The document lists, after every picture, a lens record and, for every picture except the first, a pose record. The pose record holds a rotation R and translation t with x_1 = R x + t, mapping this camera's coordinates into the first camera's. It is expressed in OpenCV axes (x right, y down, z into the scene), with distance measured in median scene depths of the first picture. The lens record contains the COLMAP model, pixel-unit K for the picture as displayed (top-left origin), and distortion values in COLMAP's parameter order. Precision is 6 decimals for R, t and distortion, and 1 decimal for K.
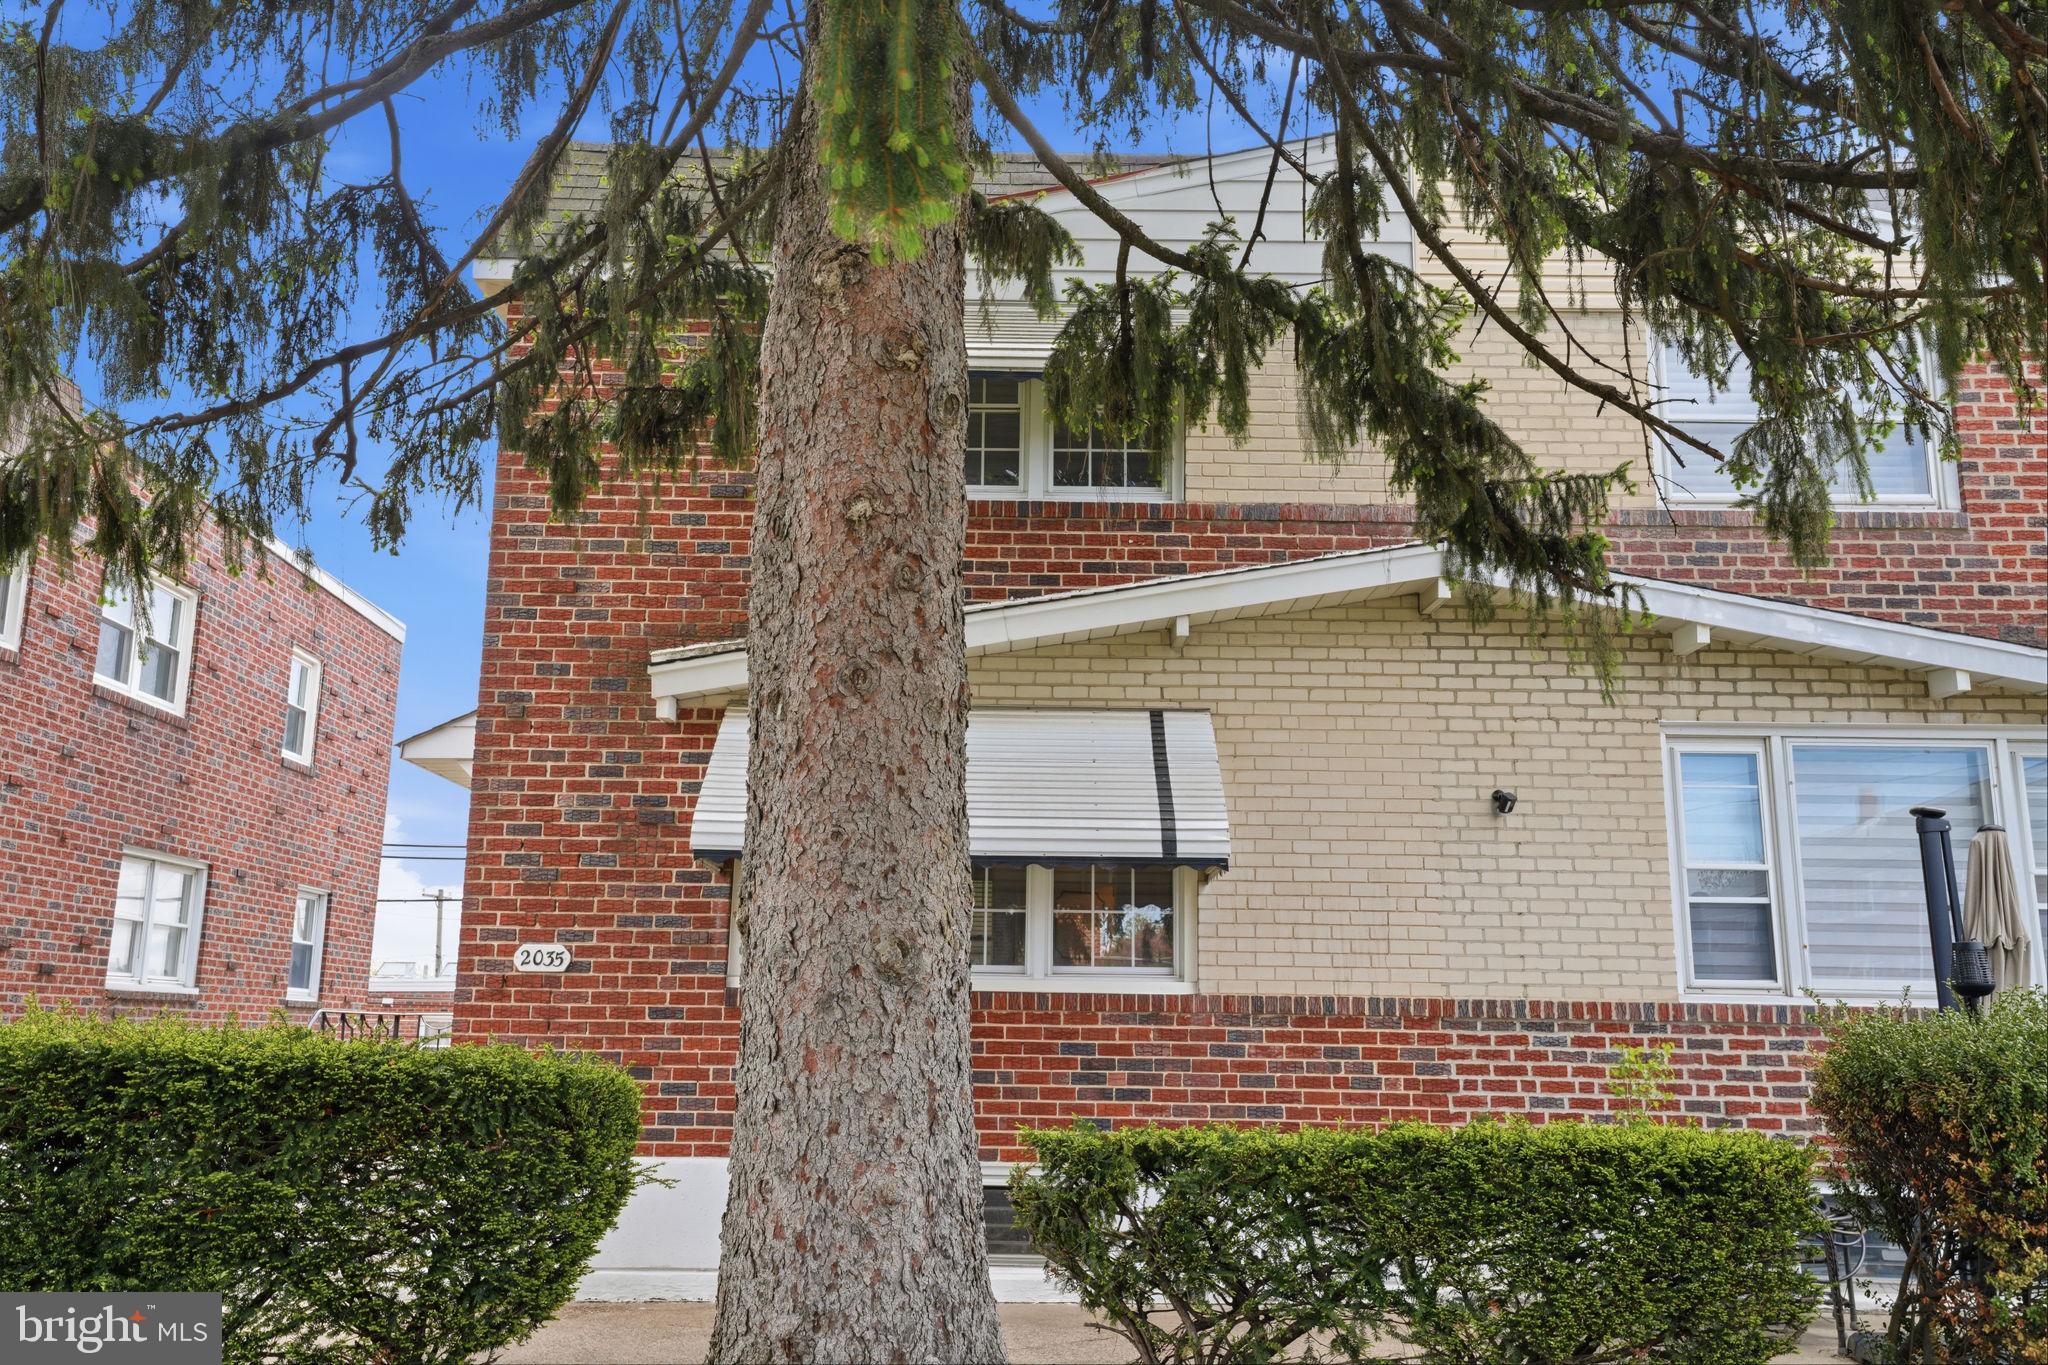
lens RADIAL K [[1731.9, 0, 1024.0], [0, 1731.9, 682.5], [0, 0, 1]] dist [0.019849, 0.002452]
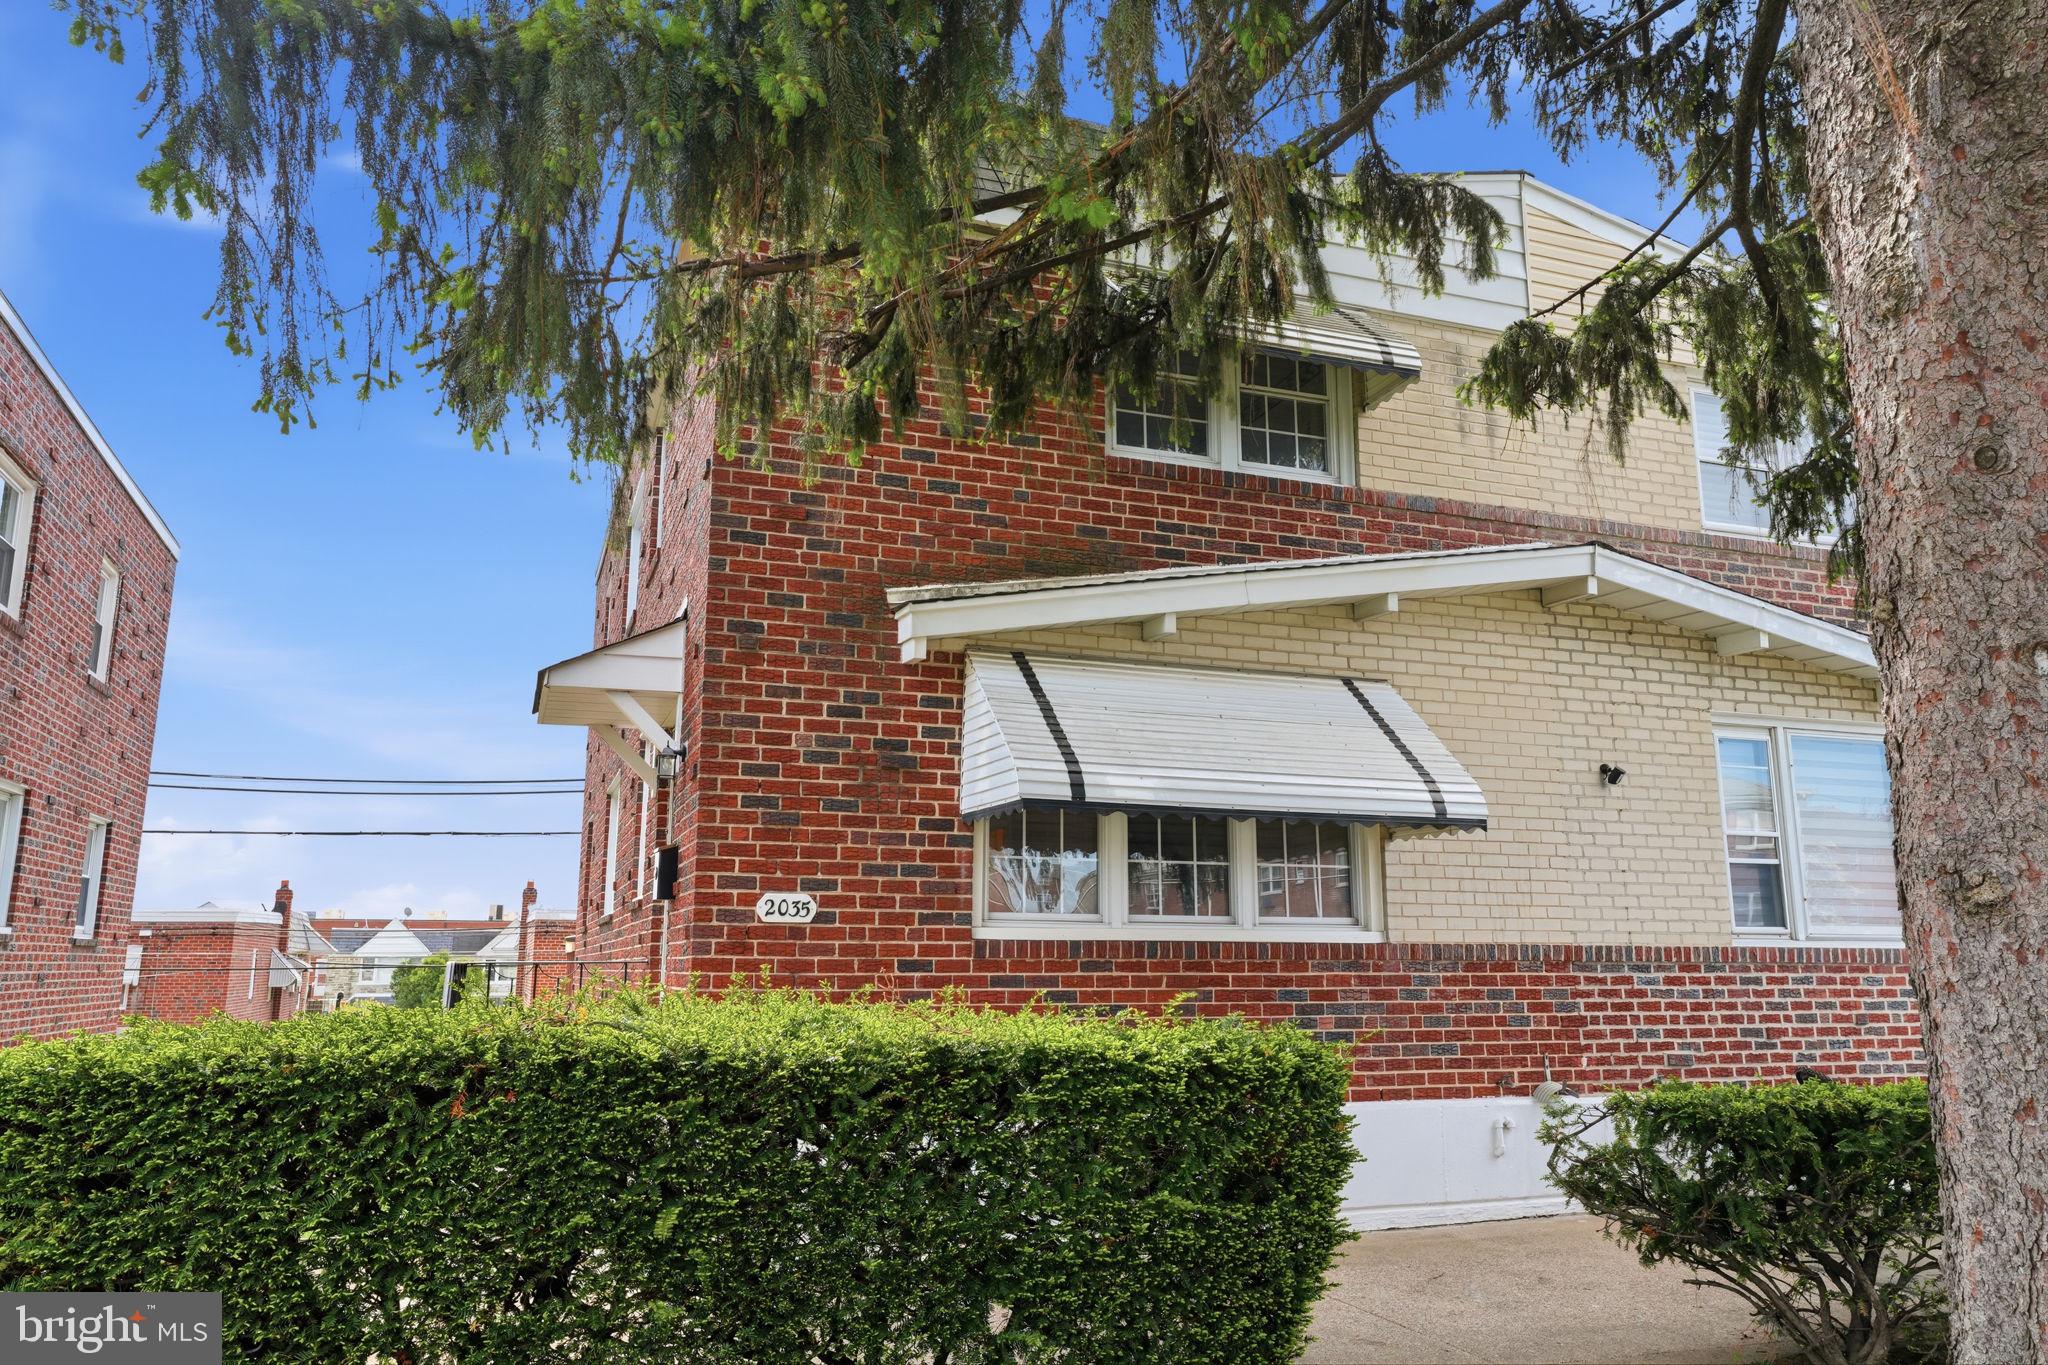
lens RADIAL K [[1456.5, 0, 1017.9], [0, 1456.5, 681.2], [0, 0, 1]] dist [-0.004368, 0.002629]
pose [[0.941343, 0.053712, 0.333149, -0.424111], [-0.059212, 0.998225, 0.006368, 0.024412], [-0.332215, -0.025720, 0.942853, 0.221485]]
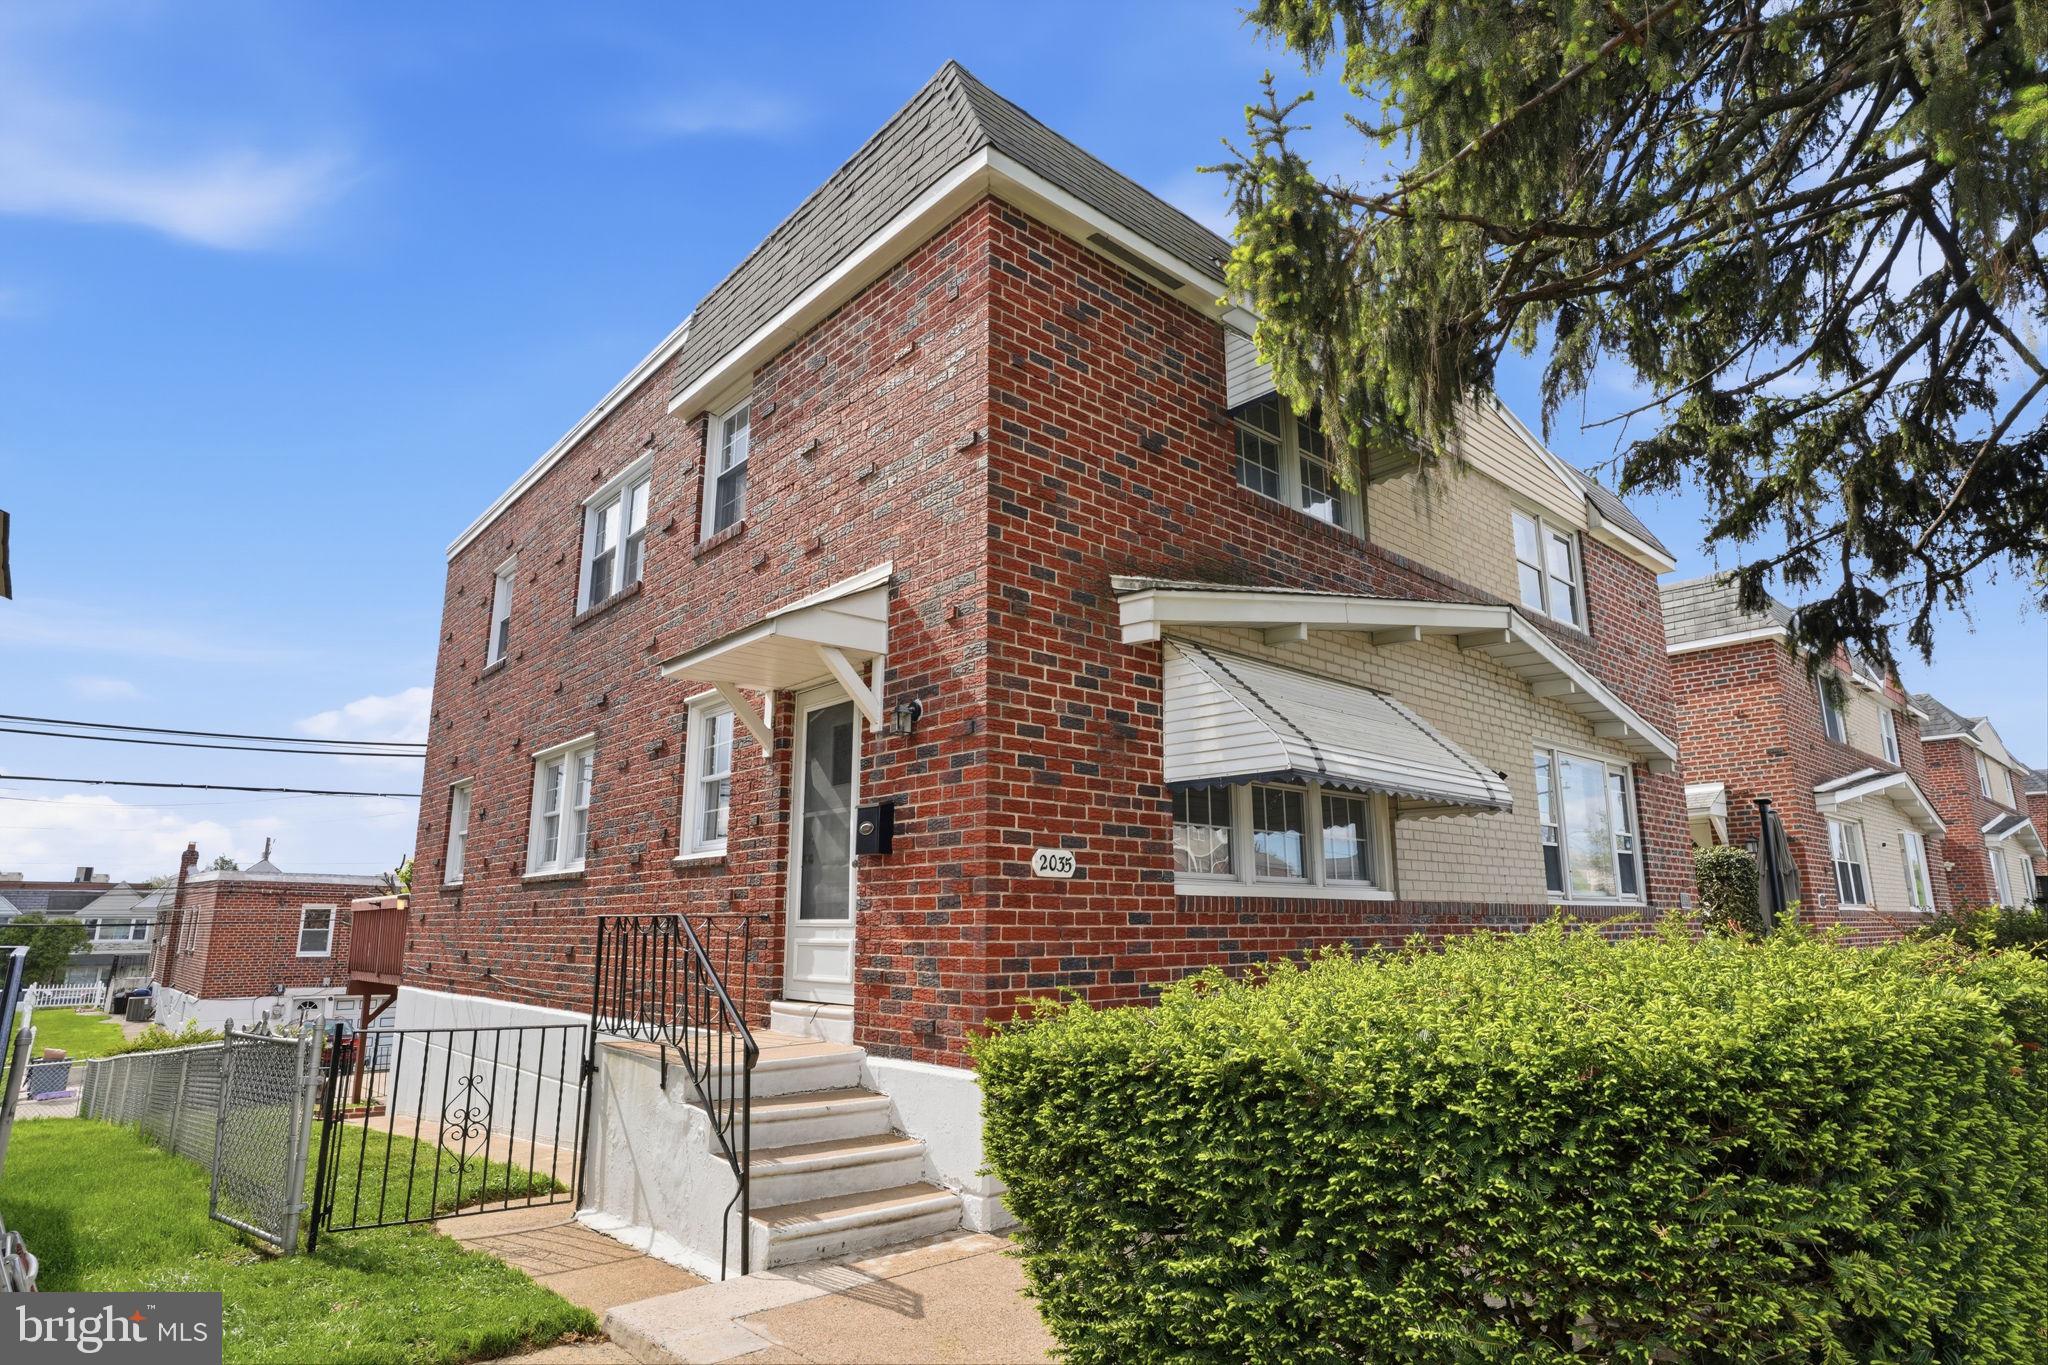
lens RADIAL K [[1116.9, 0, 1021.3], [0, 1116.9, 678.5], [0, 0, 1]] dist [-0.061201, 0.037583]
pose [[0.745100, 0.132780, 0.653602, -0.710506], [-0.126456, 0.990332, -0.057028, 0.092750], [-0.654855, -0.040161, 0.754687, 0.536176]]
